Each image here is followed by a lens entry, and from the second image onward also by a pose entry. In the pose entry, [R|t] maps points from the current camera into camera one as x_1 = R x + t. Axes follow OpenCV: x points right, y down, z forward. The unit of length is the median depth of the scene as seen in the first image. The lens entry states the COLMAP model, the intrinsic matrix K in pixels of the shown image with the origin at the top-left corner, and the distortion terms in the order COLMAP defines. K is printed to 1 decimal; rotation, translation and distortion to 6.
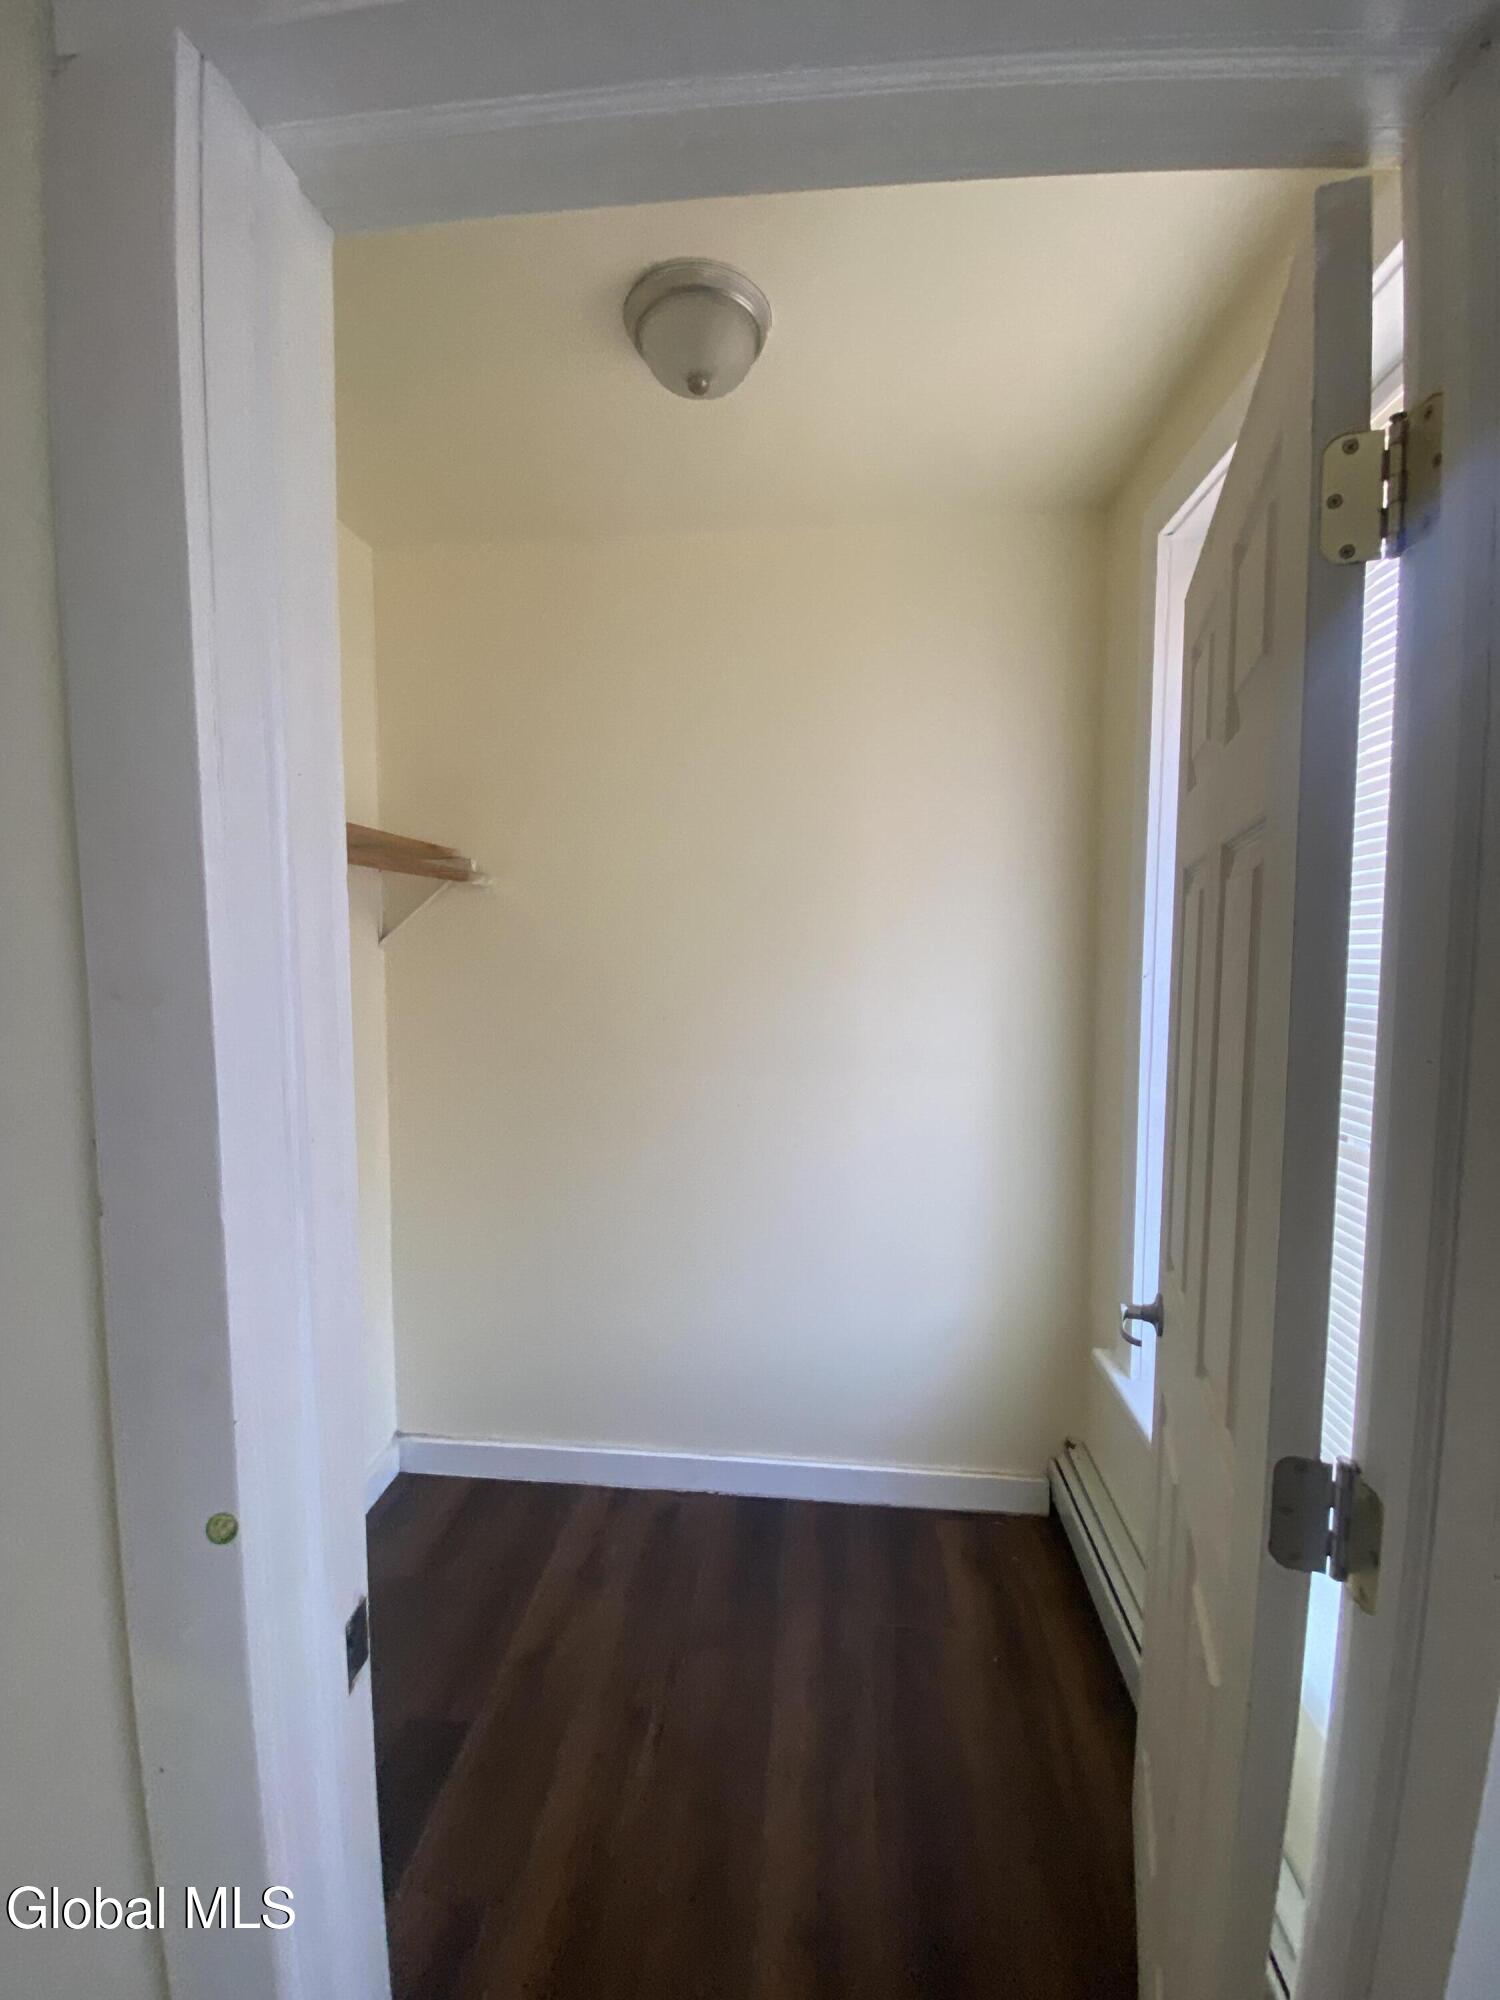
lens RADIAL K [[817.1, 0, 740.0], [0, 817.1, 1008.5], [0, 0, 1]] dist [0.048188, -0.031654]
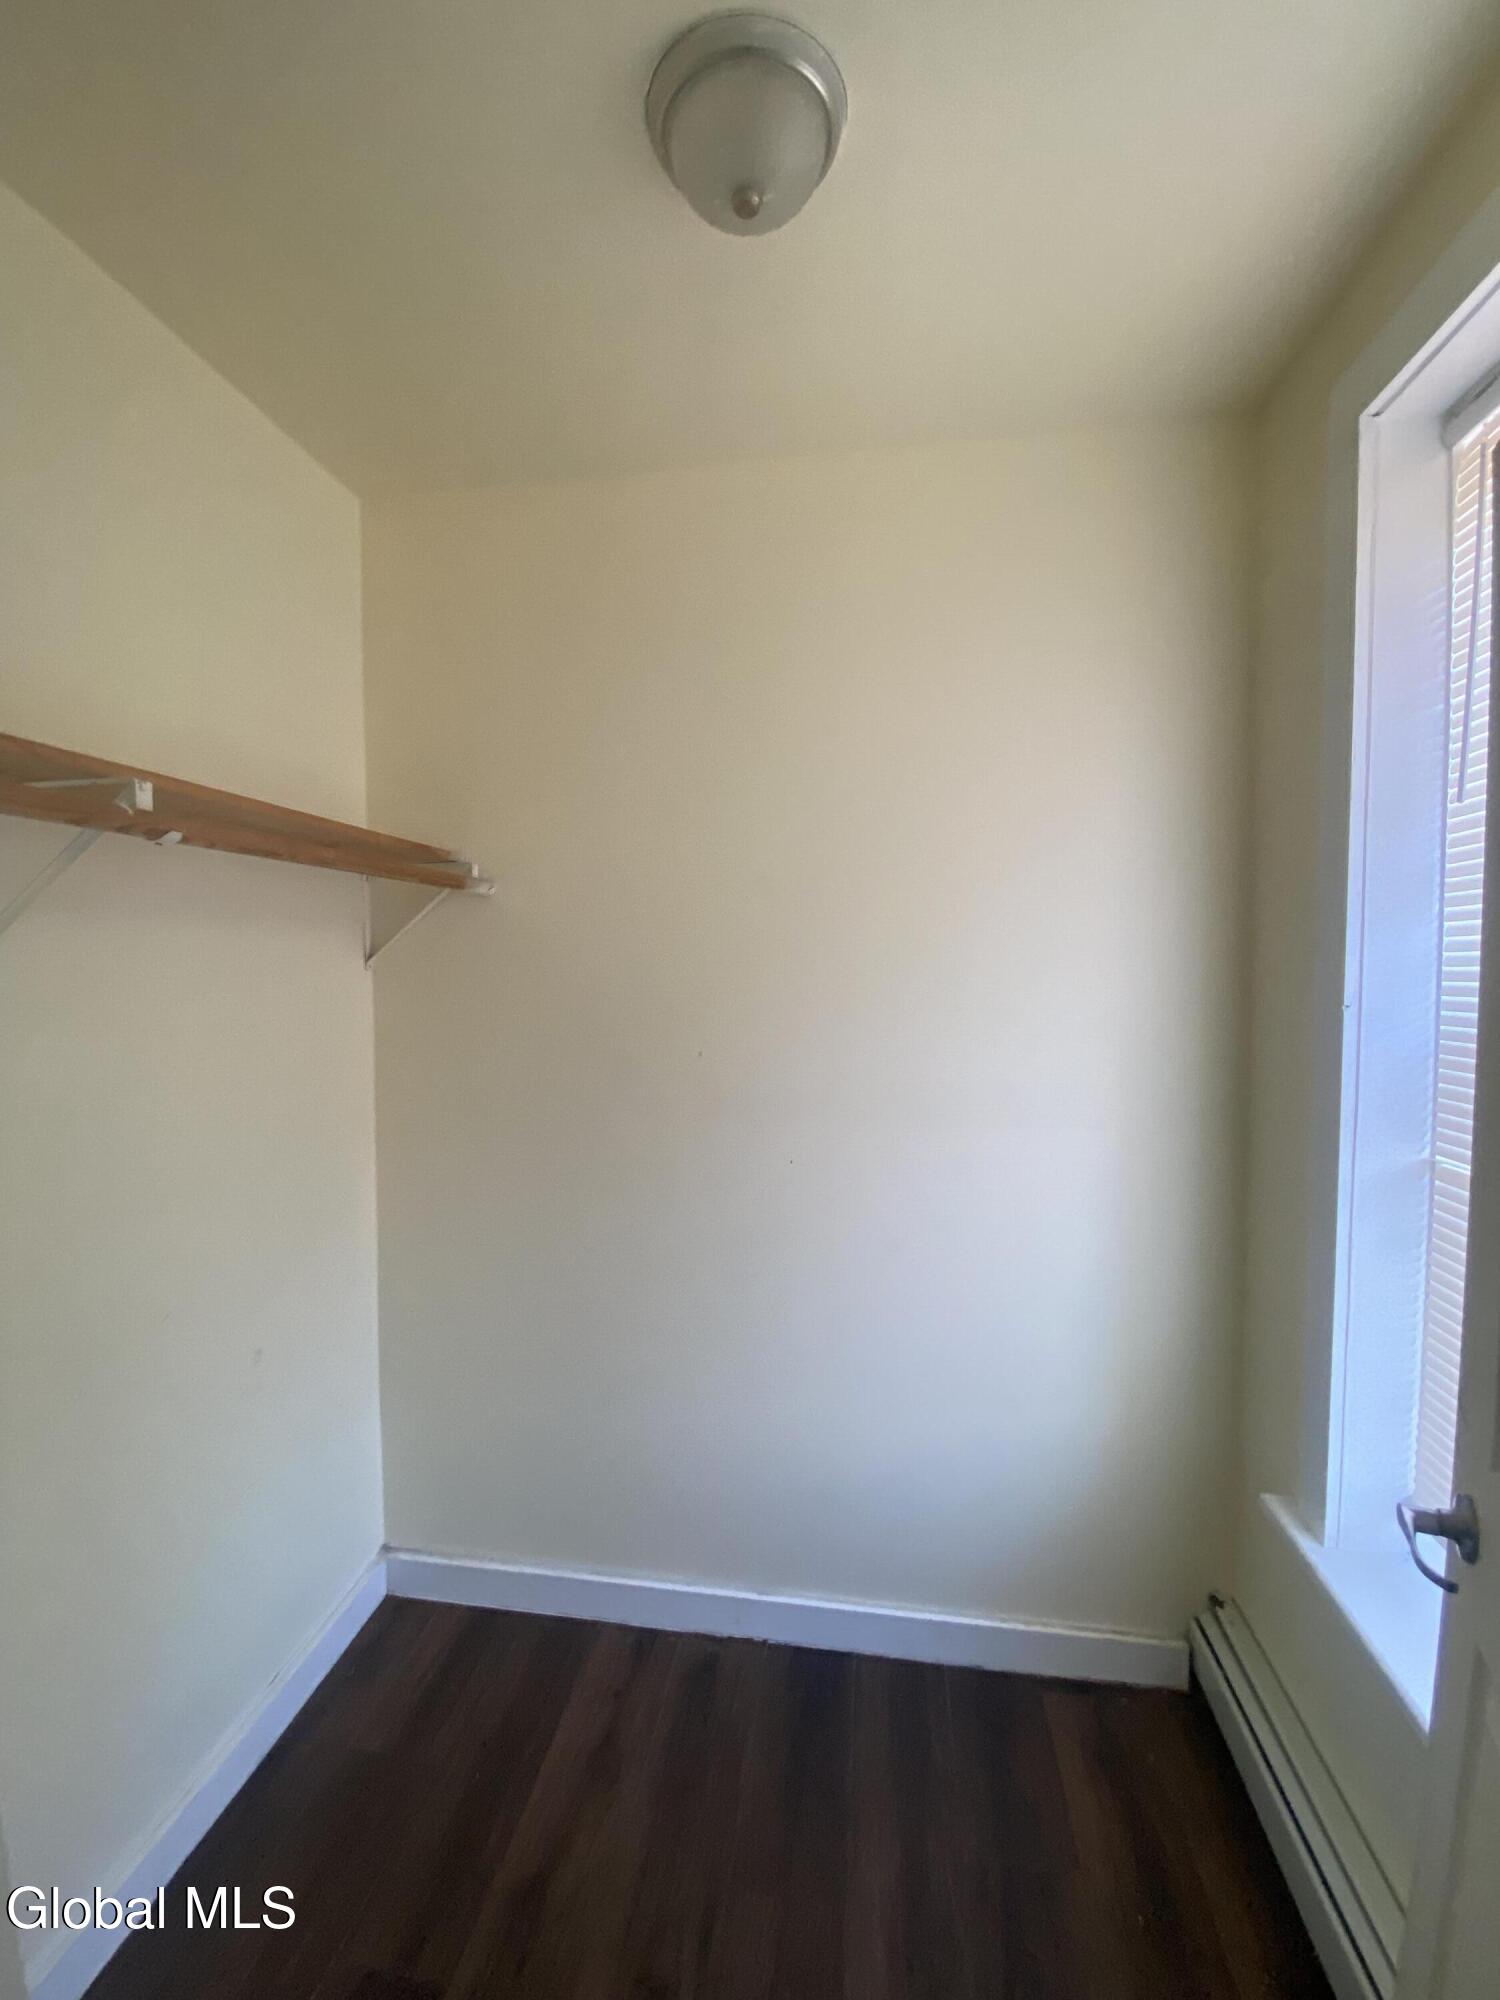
lens RADIAL K [[817.1, 0, 740.0], [0, 817.1, 1008.5], [0, 0, 1]] dist [0.048188, -0.031654]
pose [[0.998580, 0.000964, -0.053262, -0.010608], [-0.002403, 0.999634, -0.026956, -0.011781], [0.053217, 0.027046, 0.998217, 0.183497]]
